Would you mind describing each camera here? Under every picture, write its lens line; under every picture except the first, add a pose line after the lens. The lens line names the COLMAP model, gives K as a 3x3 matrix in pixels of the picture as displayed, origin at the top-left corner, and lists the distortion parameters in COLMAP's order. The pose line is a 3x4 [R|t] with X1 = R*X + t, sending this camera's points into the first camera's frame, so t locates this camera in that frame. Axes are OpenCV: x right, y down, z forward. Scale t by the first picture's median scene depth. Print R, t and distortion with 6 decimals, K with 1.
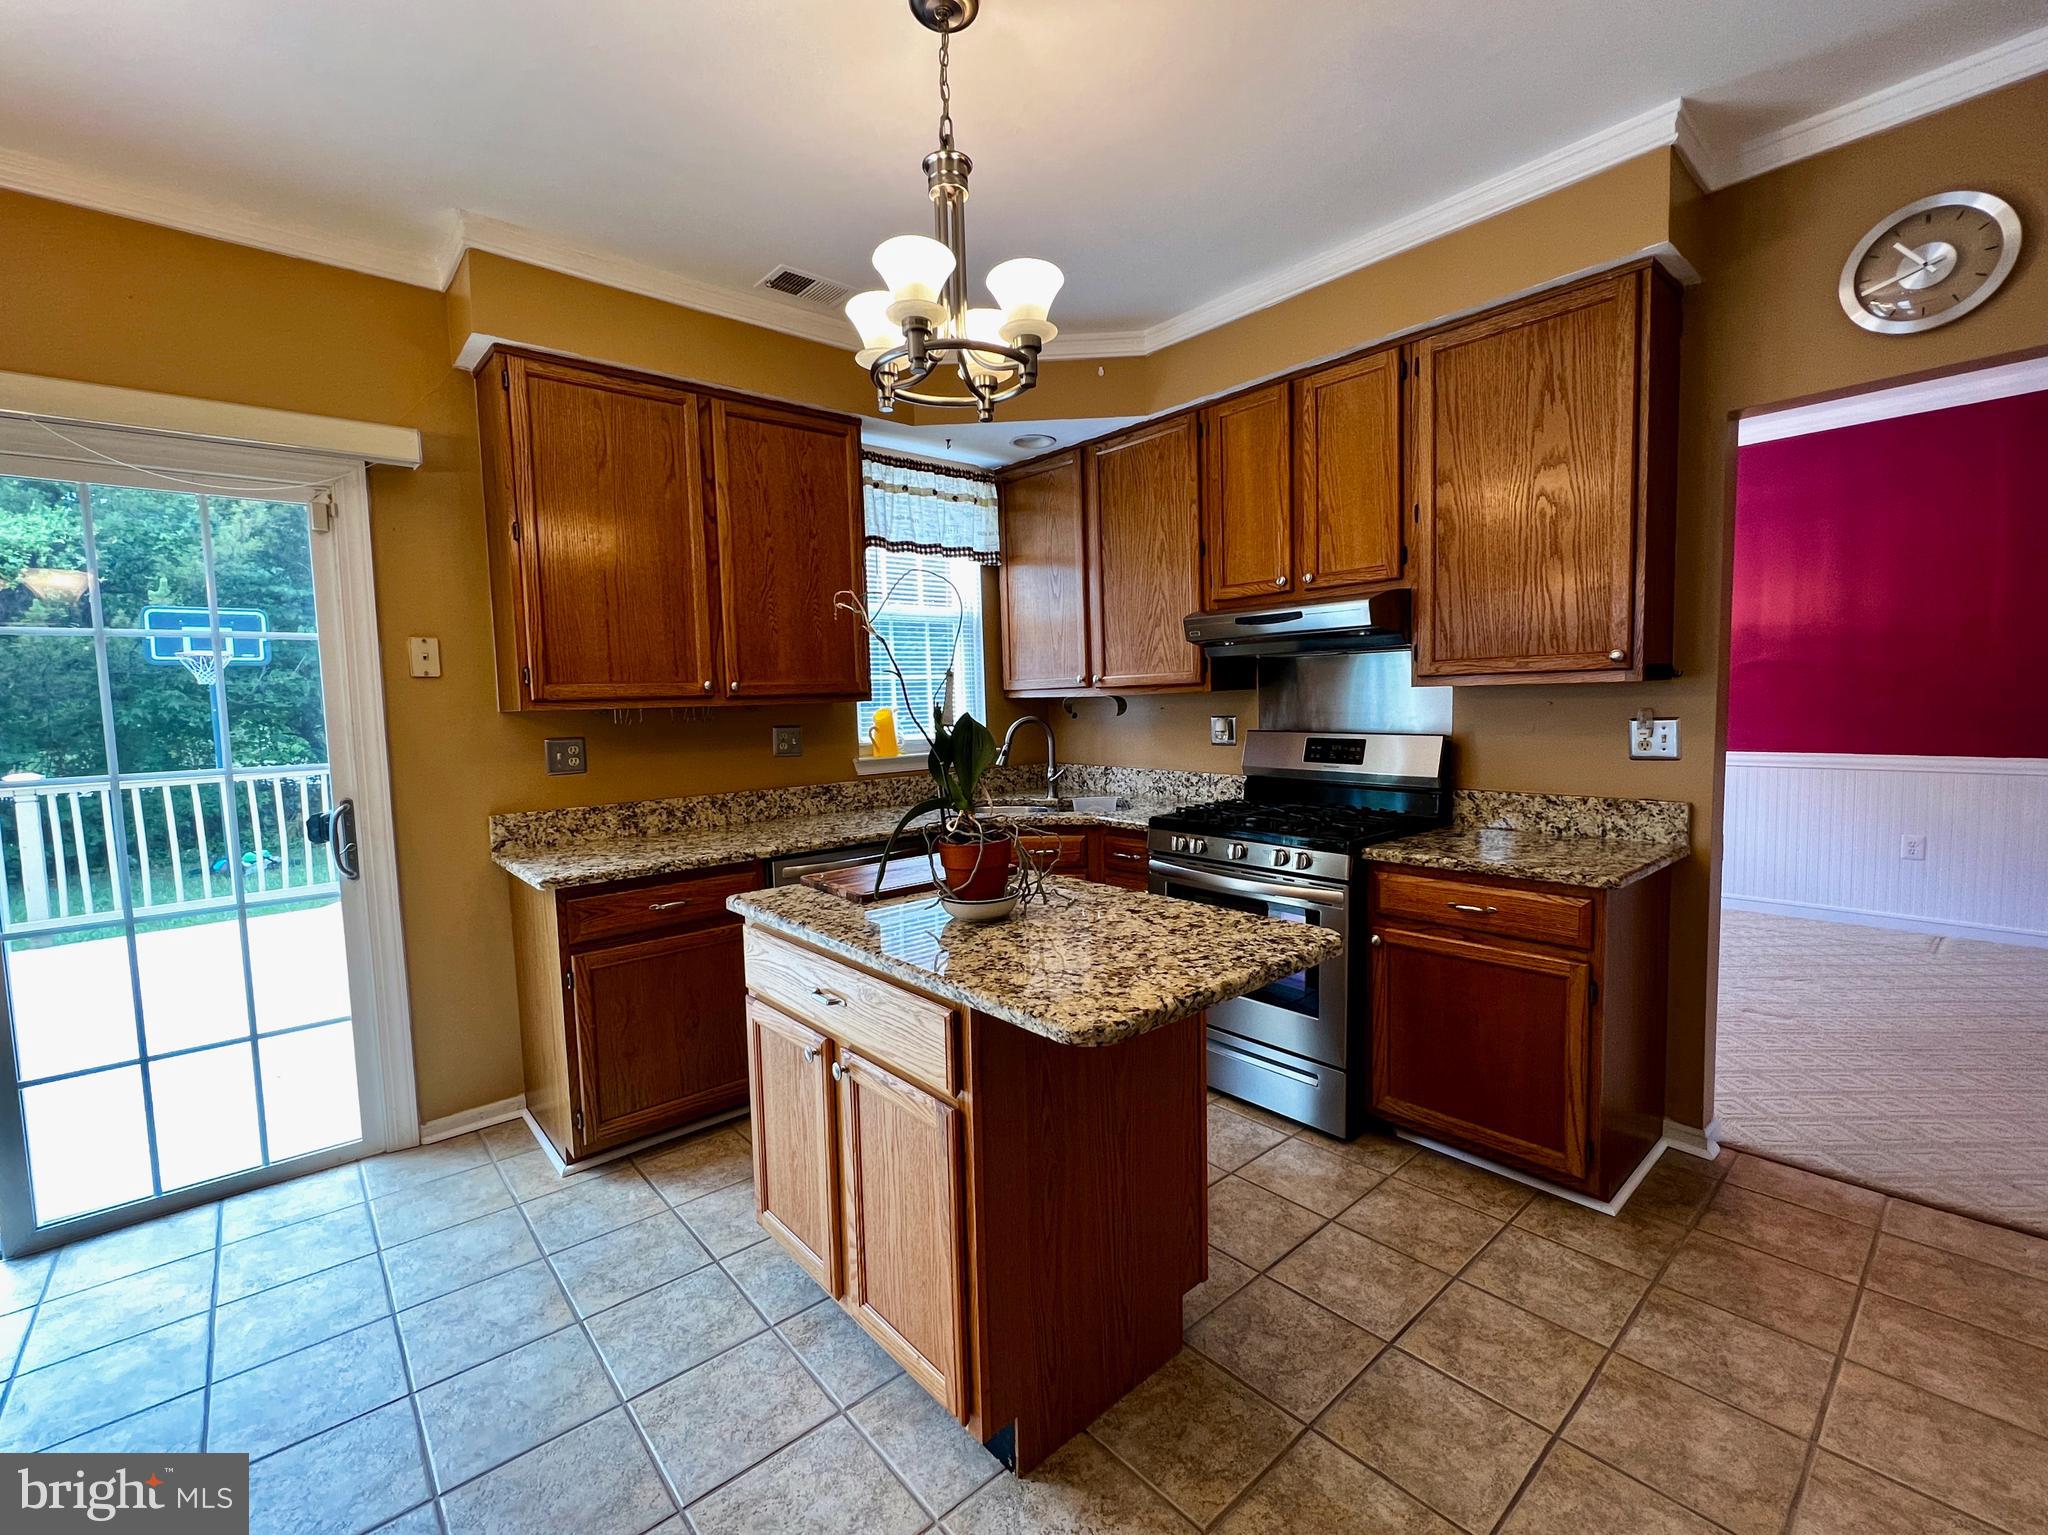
lens RADIAL K [[886.1, 0, 1024.0], [0, 886.1, 767.5], [0, 0, 1]] dist [-0.003618, 0.000021]
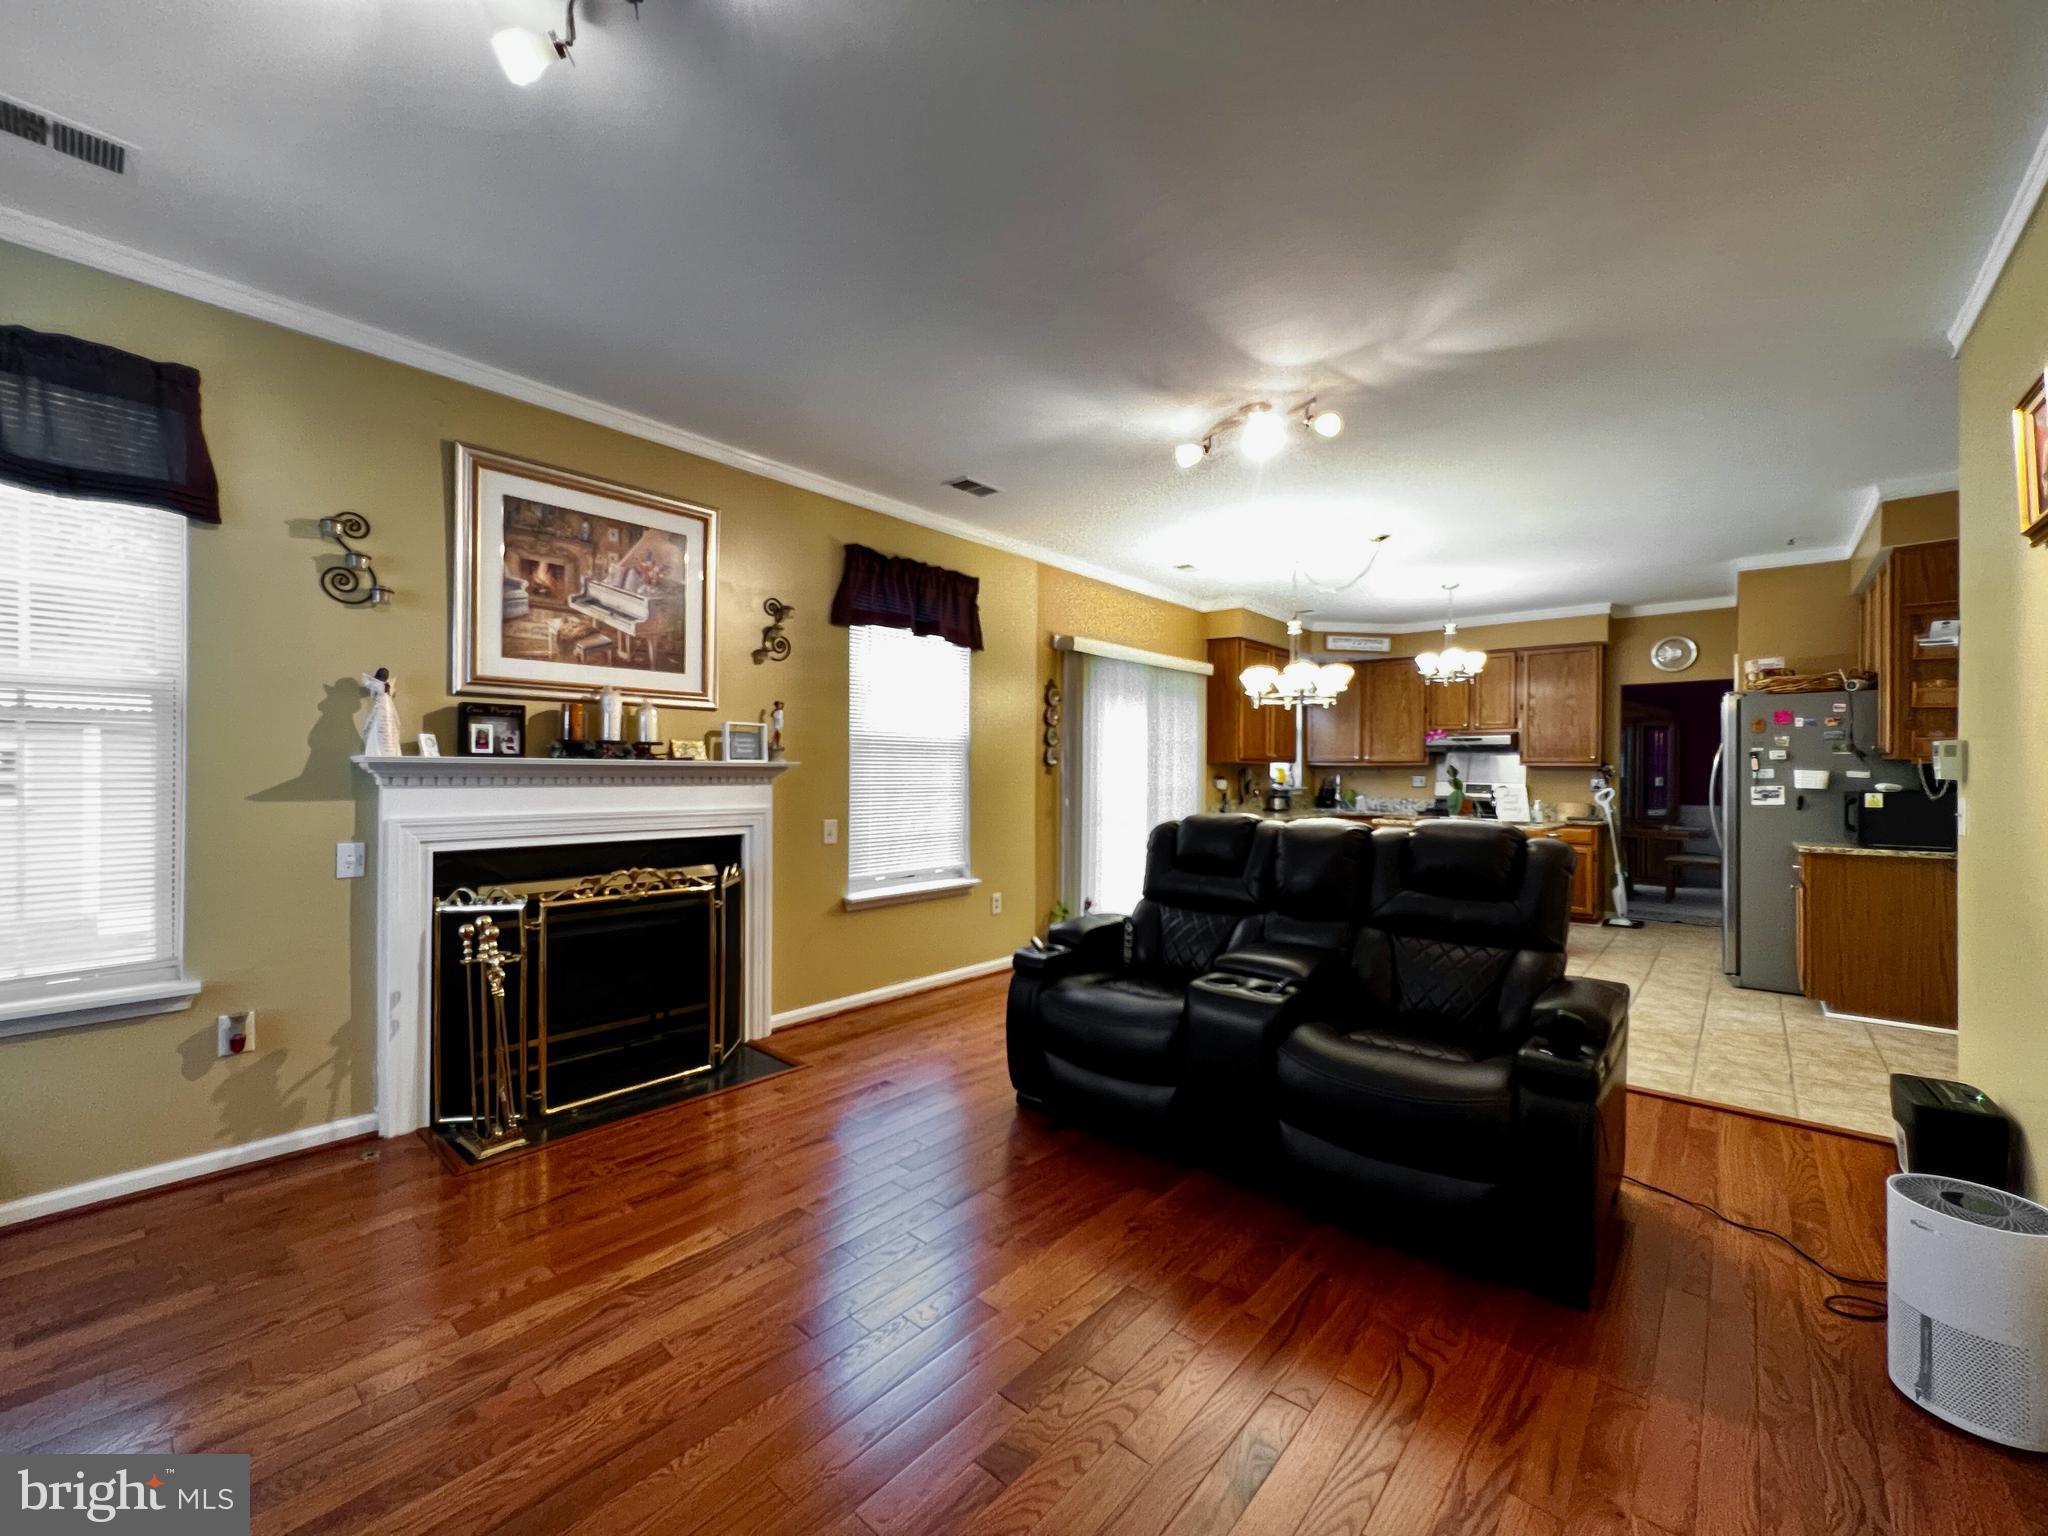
lens RADIAL K [[812.6, 0, 1024.0], [0, 812.6, 768.0], [0, 0, 1]] dist [0.000140, -0.000010]
pose [[0.991496, 0.034113, 0.125585, -1.720857], [-0.024418, 0.996659, -0.077944, 0.189032], [-0.127825, 0.074215, 0.989016, -1.631200]]
